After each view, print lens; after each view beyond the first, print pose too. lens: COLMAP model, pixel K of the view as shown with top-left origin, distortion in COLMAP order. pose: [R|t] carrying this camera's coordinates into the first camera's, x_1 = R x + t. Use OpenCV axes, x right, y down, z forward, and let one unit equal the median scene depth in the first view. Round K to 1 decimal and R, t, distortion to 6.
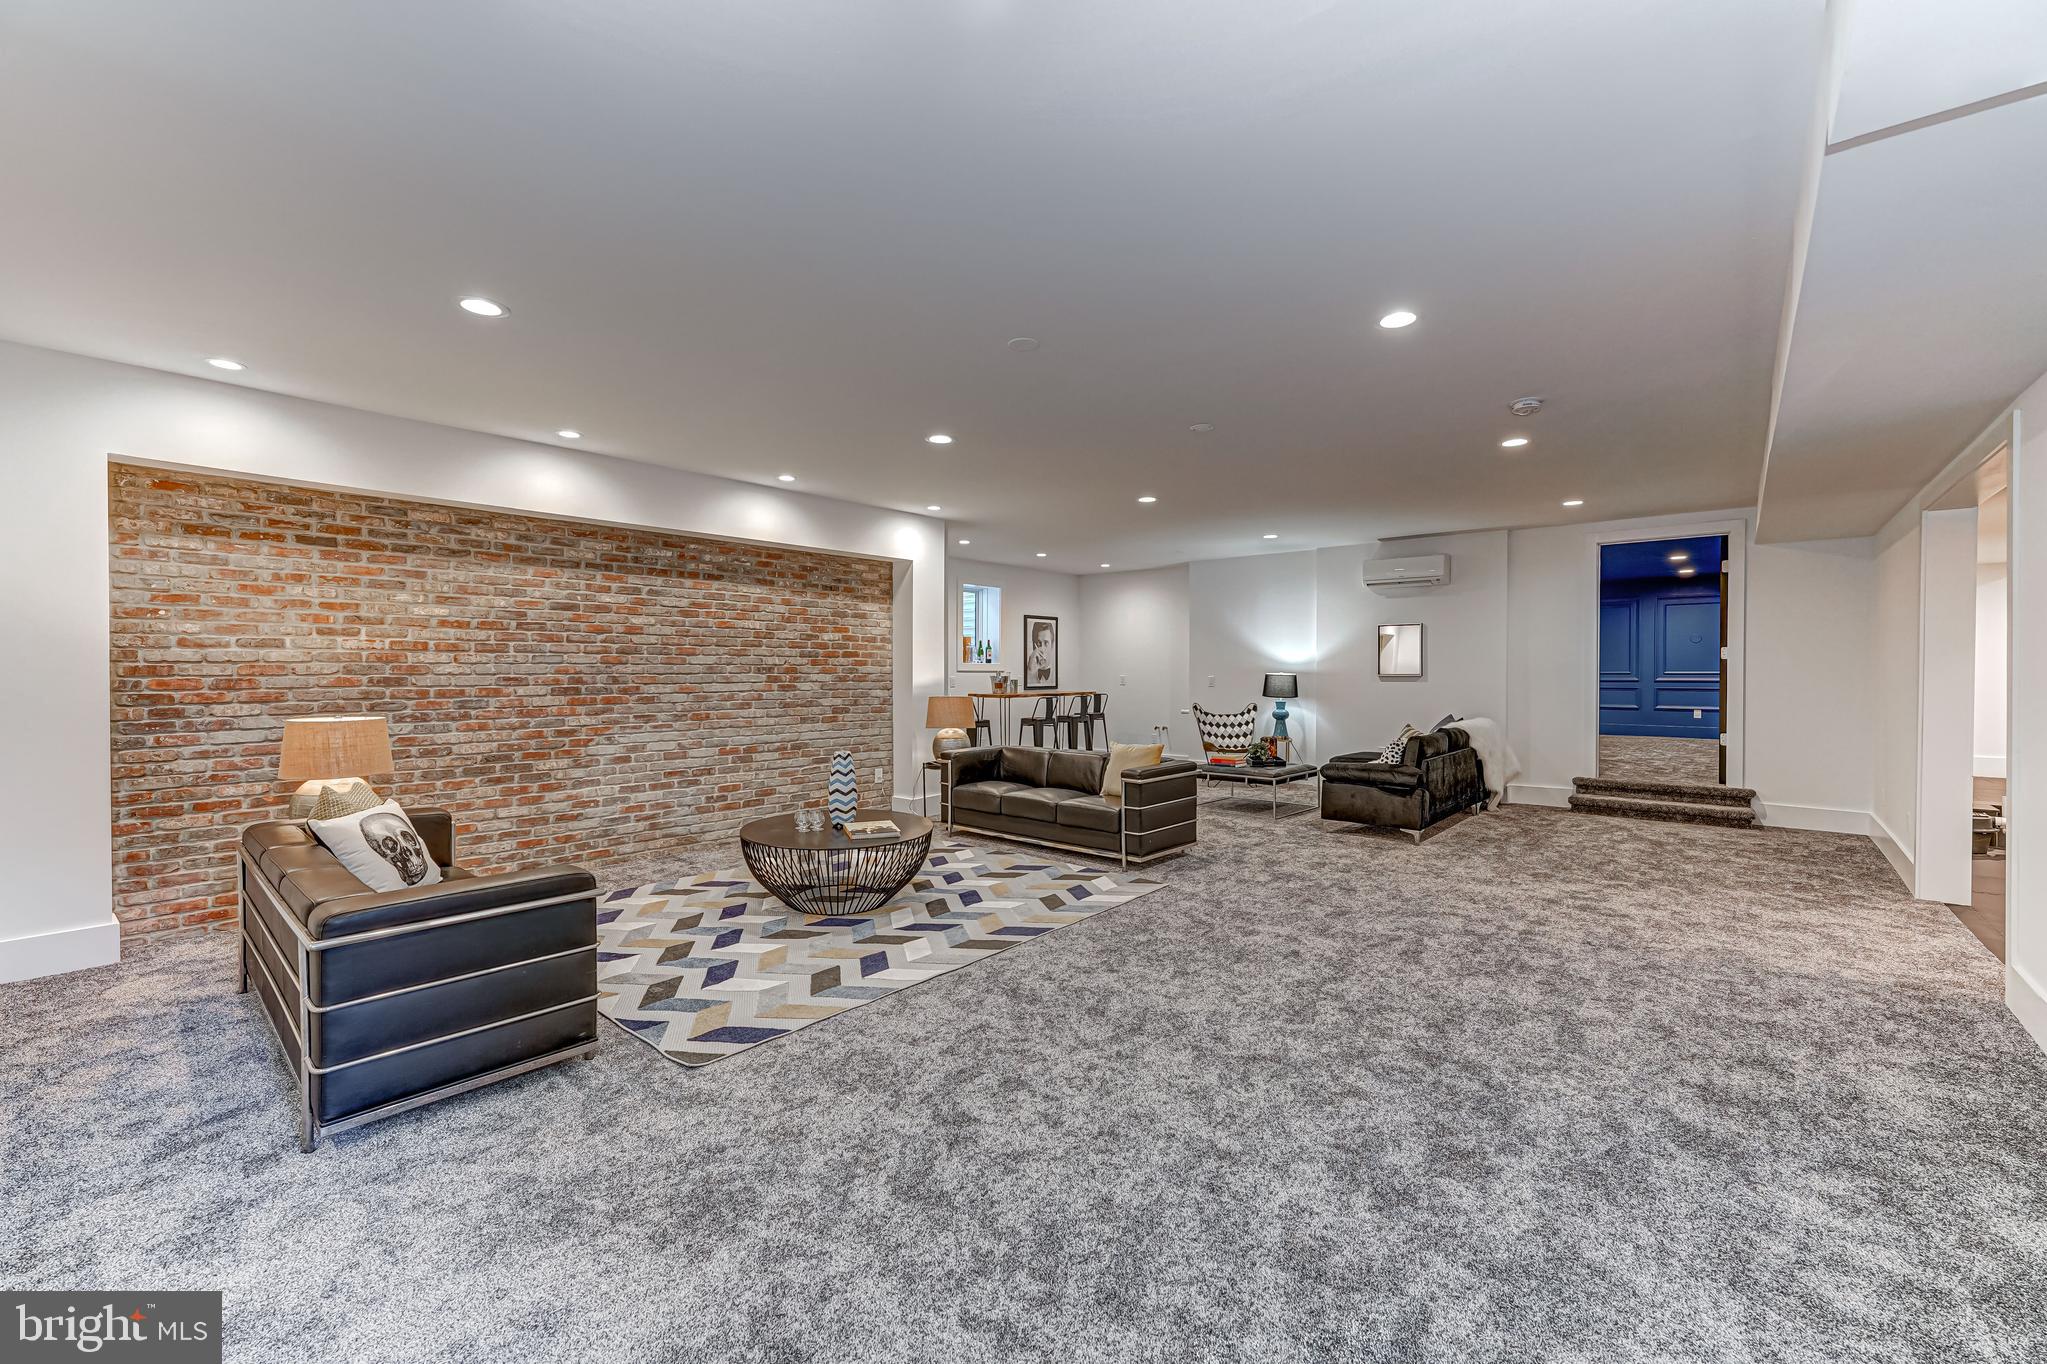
lens RADIAL K [[836.7, 0, 1023.5], [0, 836.7, 682.0], [0, 0, 1]] dist [-0.000771, 0.000555]
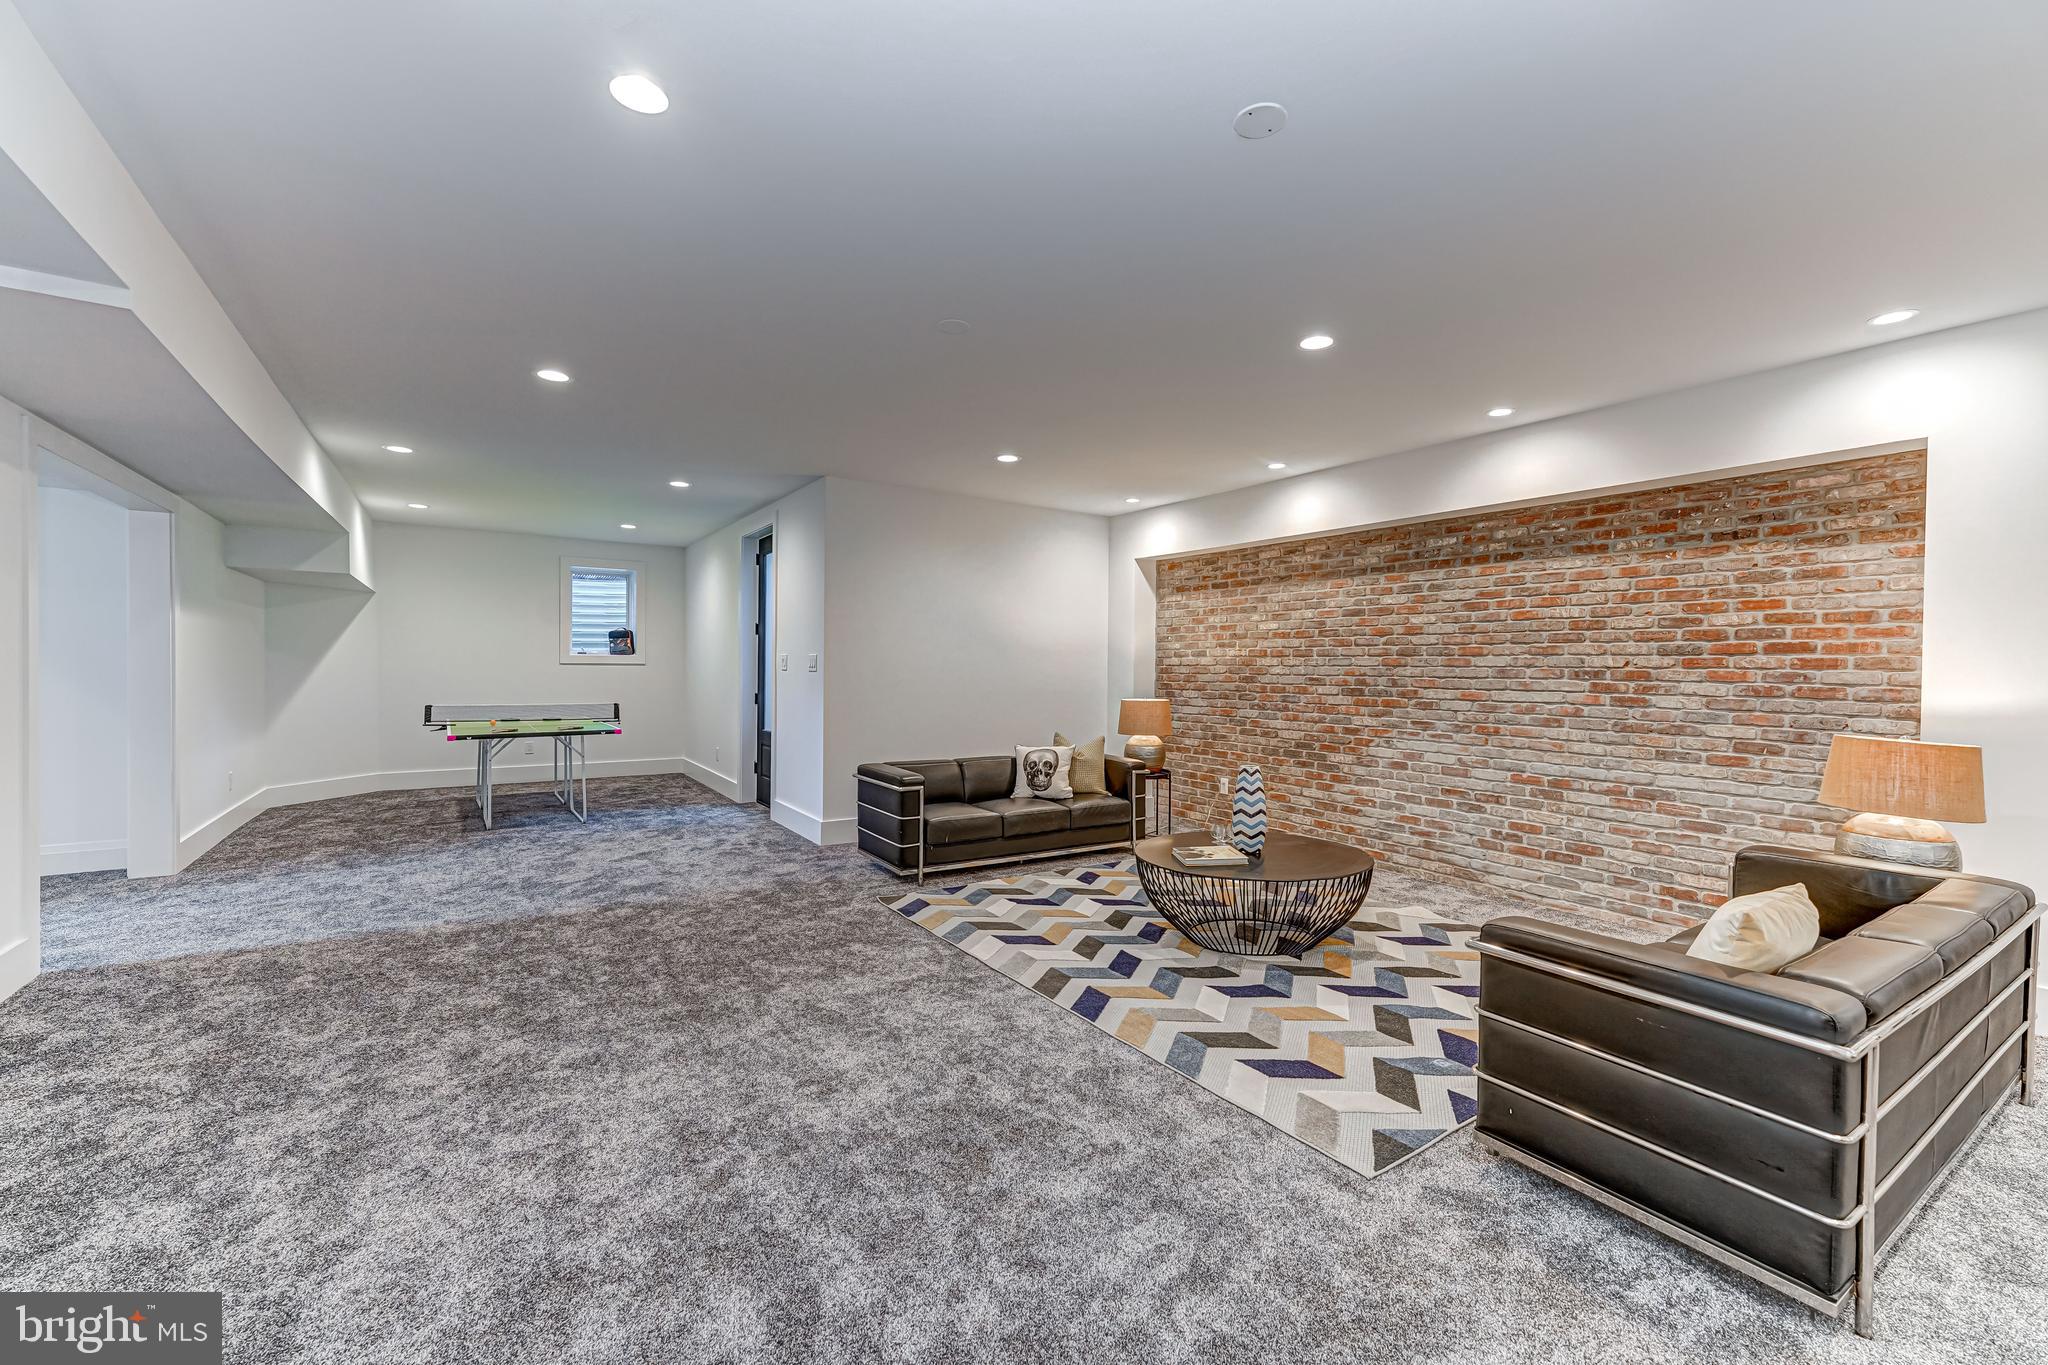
lens RADIAL K [[837.1, 0, 1024.0], [0, 837.1, 682.5], [0, 0, 1]] dist [-0.000771, 0.000555]
pose [[-0.267782, 0.014933, -0.963364, 0.562106], [-0.023434, 0.999483, 0.022007, -0.013958], [0.963195, 0.028468, -0.267293, 0.834548]]
